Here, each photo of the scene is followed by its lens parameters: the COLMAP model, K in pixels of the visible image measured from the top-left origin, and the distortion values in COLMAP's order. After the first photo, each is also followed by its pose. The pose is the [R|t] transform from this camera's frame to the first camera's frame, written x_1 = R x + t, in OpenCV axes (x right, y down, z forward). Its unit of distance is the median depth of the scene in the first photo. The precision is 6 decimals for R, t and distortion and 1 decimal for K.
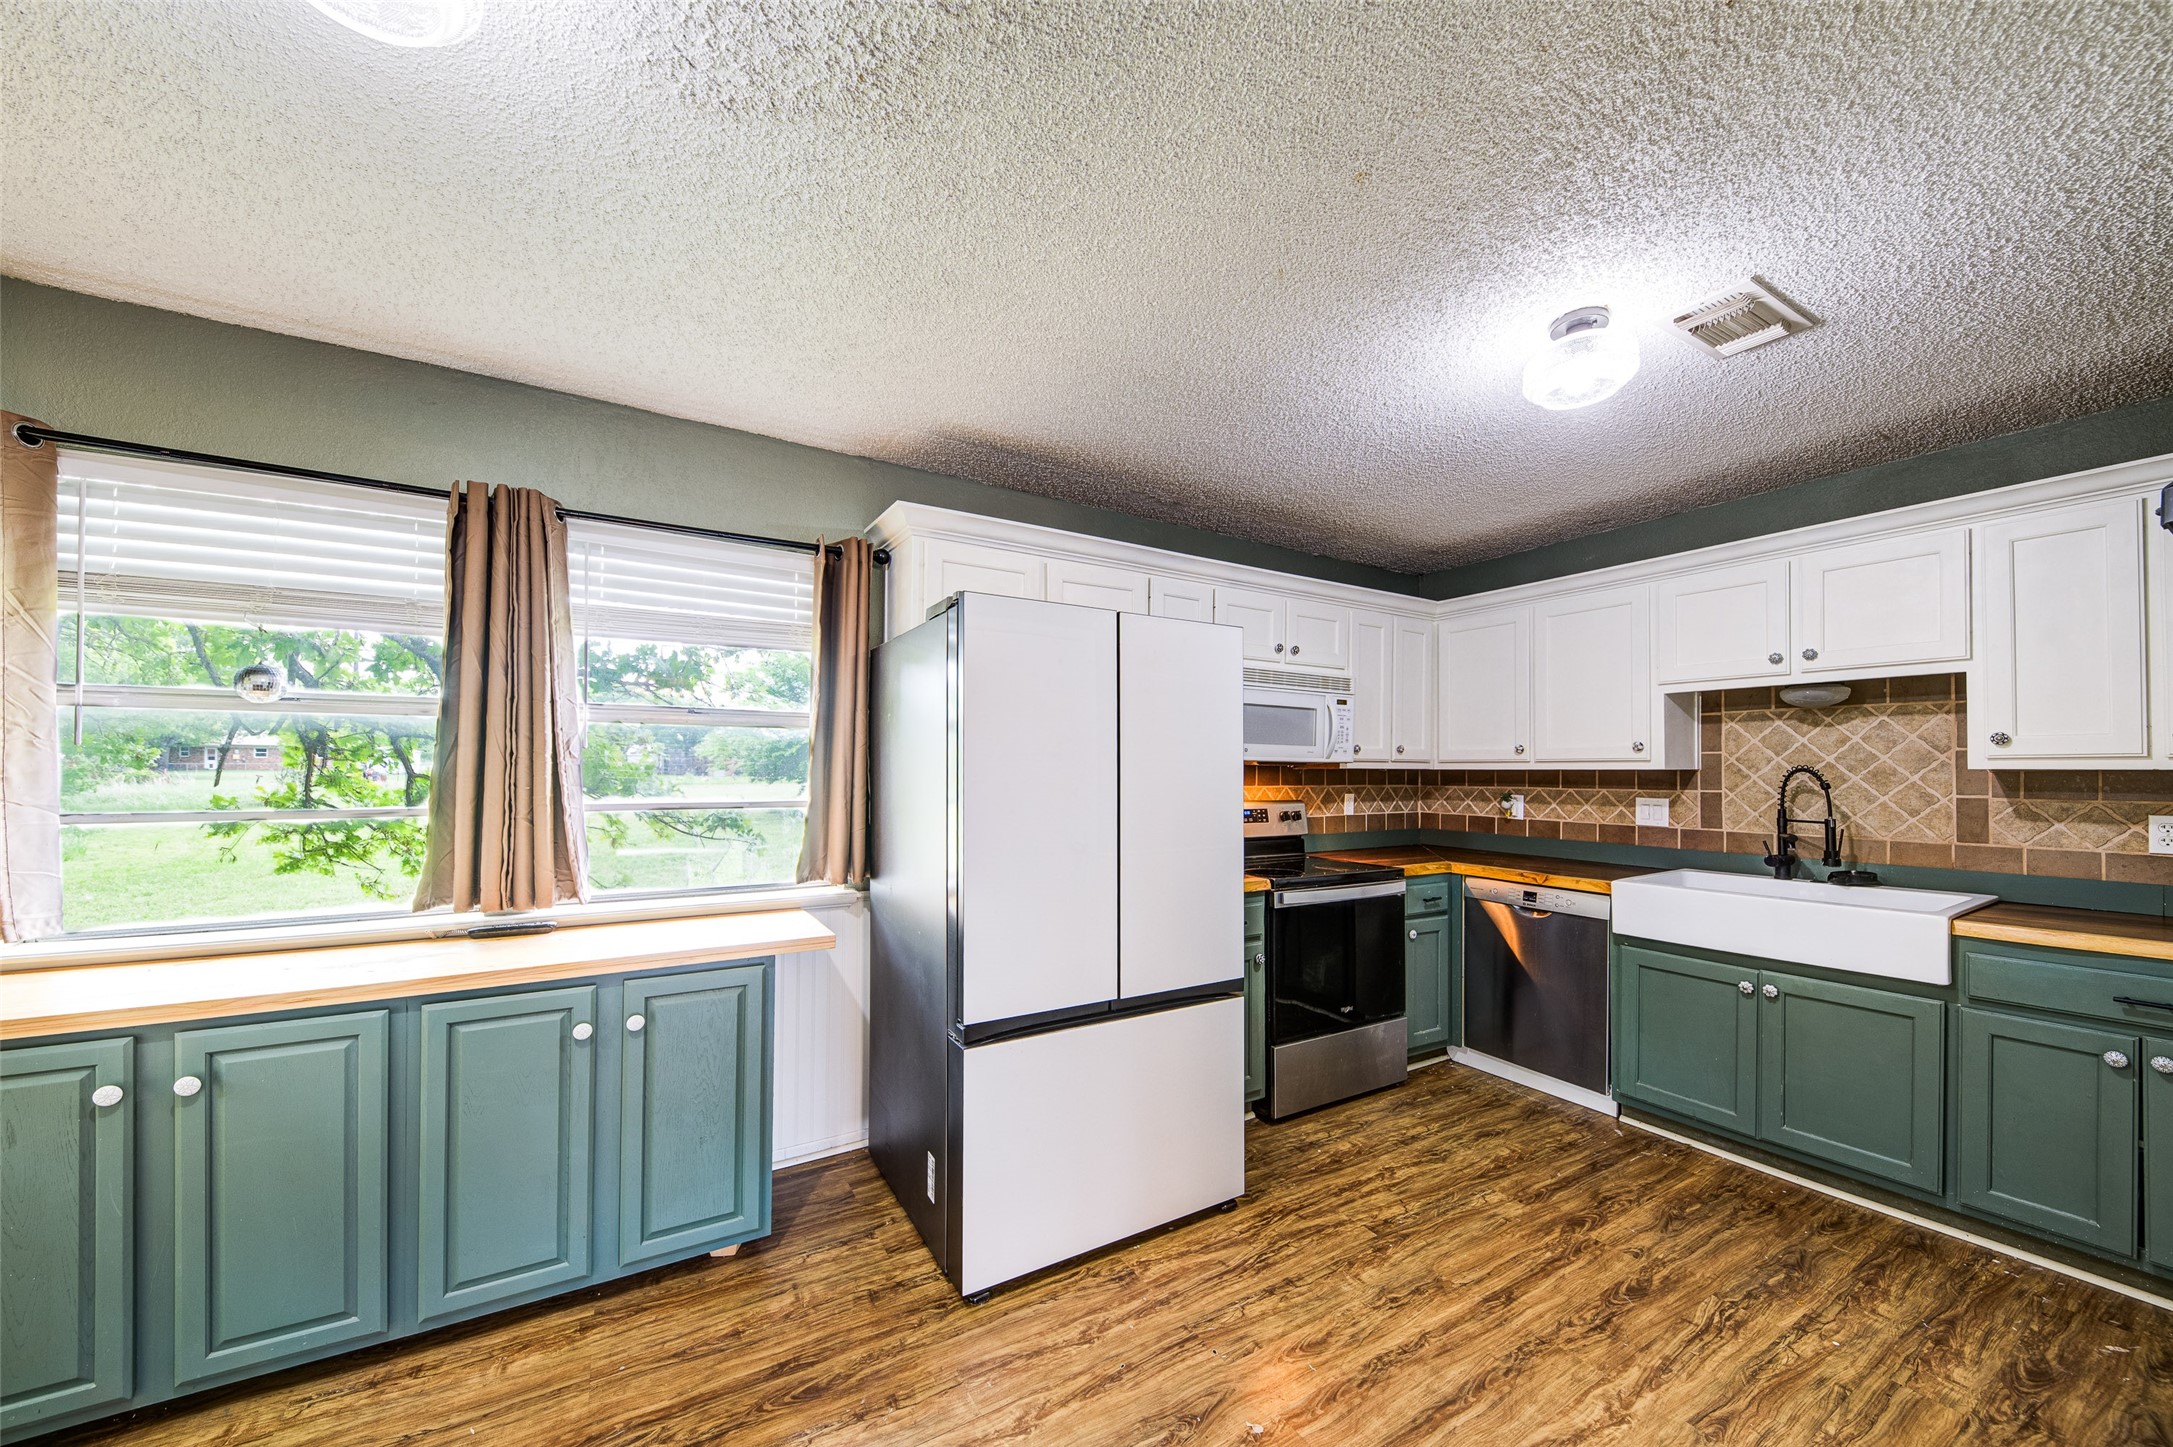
lens RADIAL K [[796.4, 0, 1096.7], [0, 796.4, 746.2], [0, 0, 1]] dist [-0.000901, -0.000255]
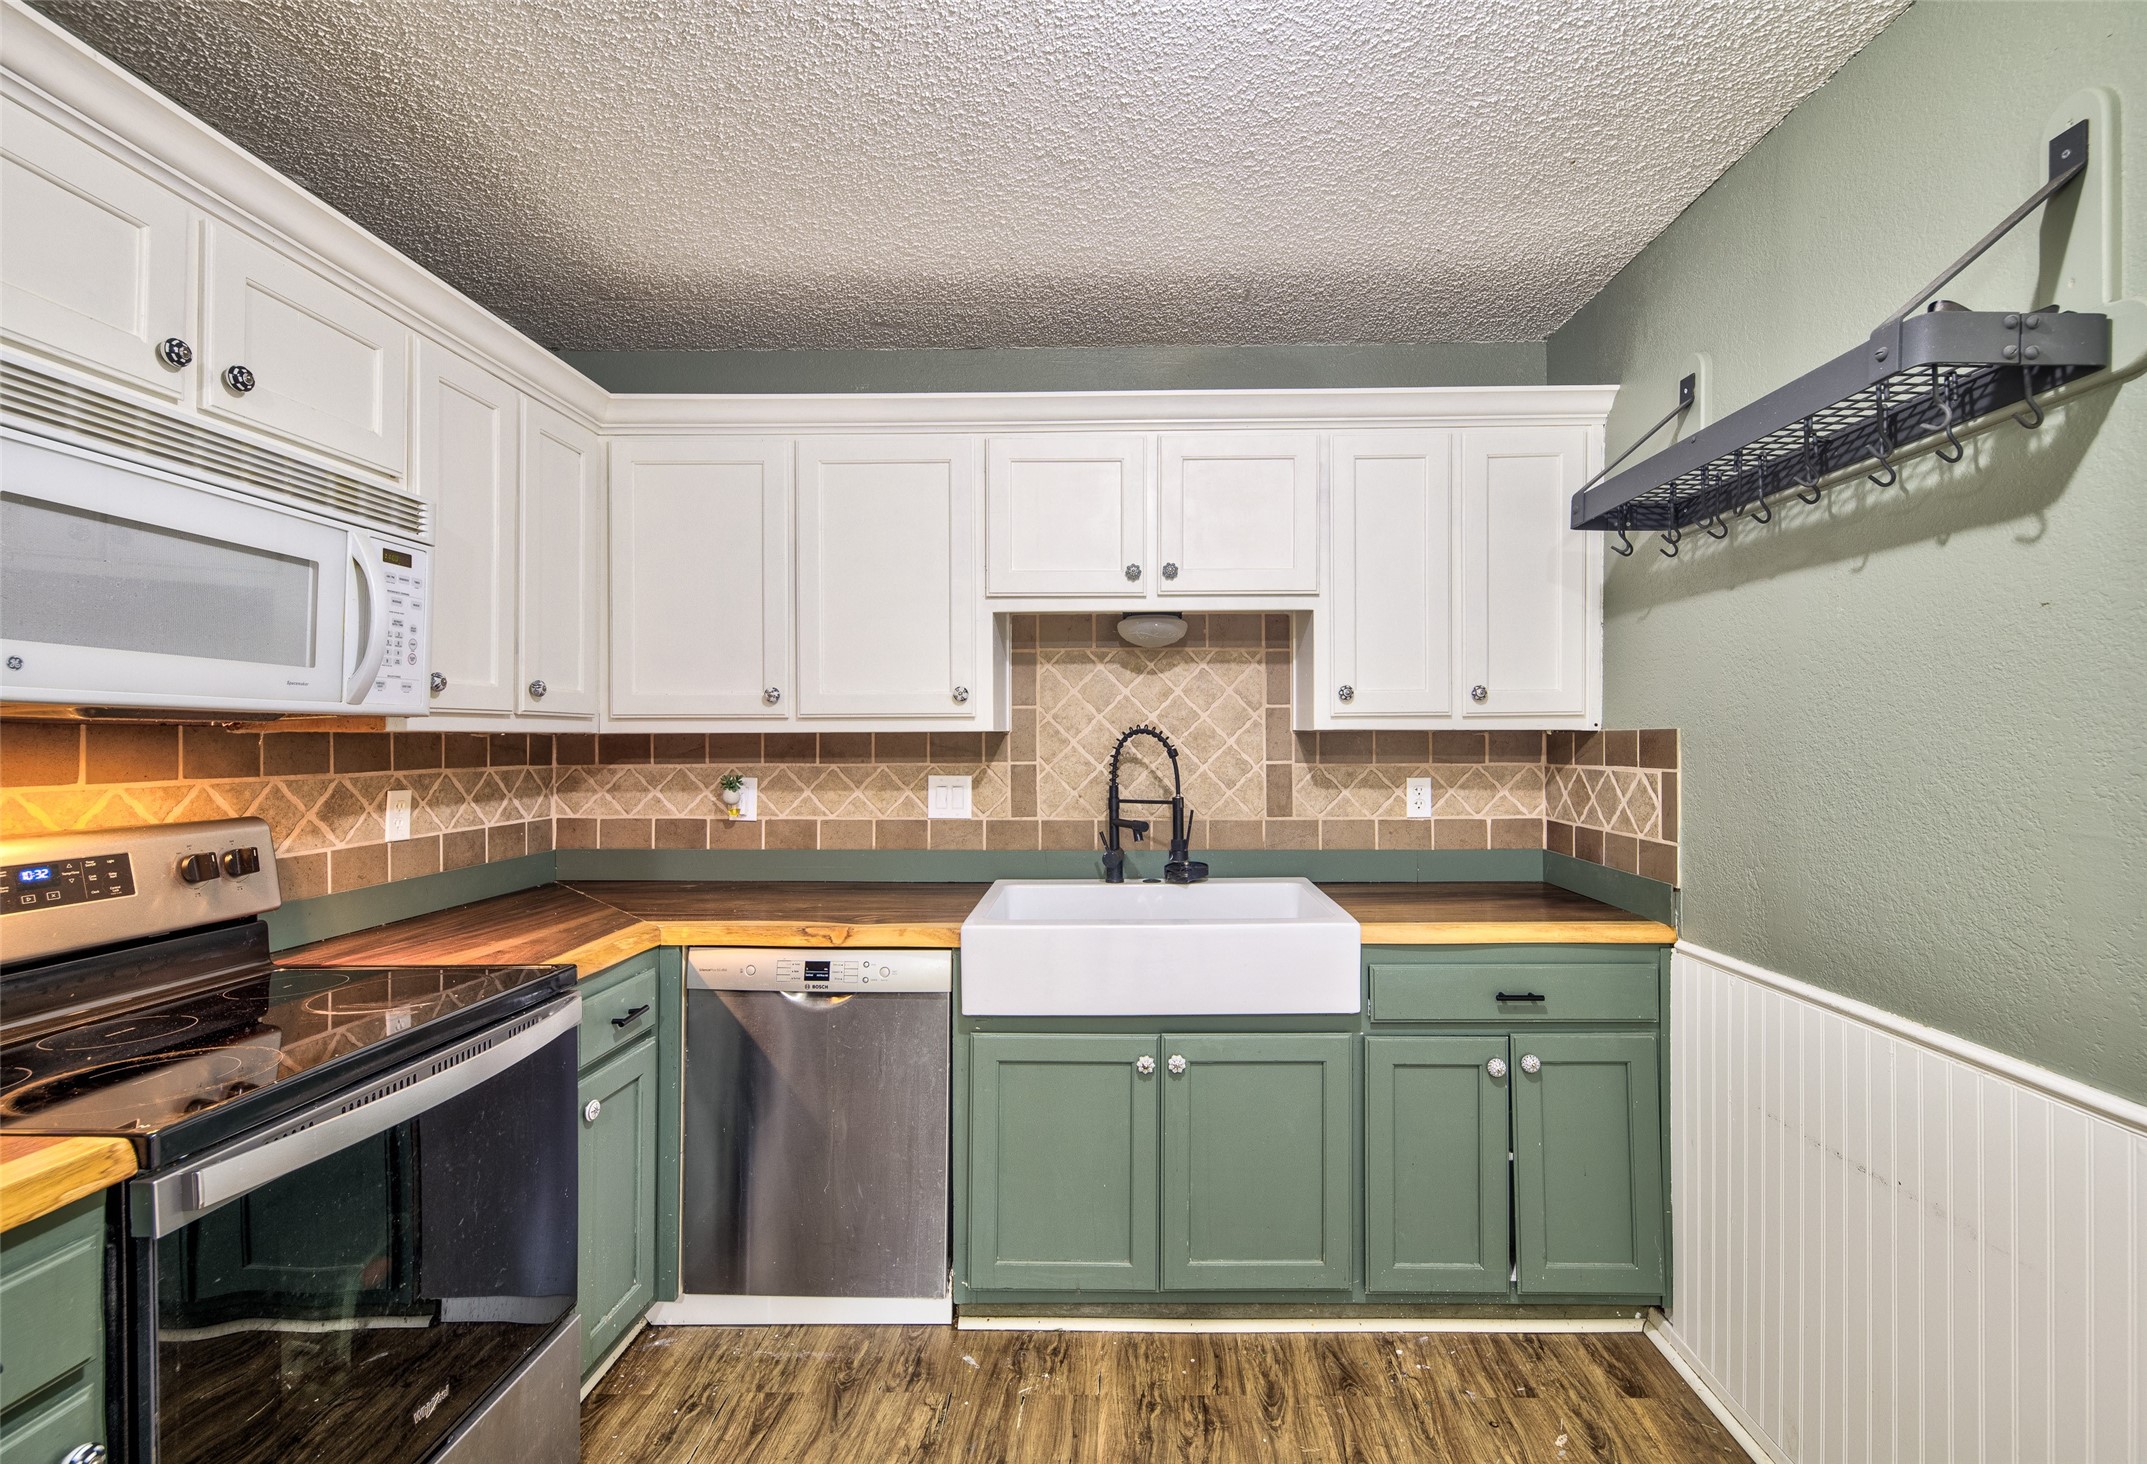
lens RADIAL K [[957.0, 0, 1082.6], [0, 957.0, 740.0], [0, 0, 1]] dist [0.015010, -0.000039]
pose [[0.557254, -0.008094, 0.830303, 0.113965], [-0.019377, 0.999553, 0.022748, 0.017018], [-0.830116, -0.028765, 0.556848, 0.505071]]
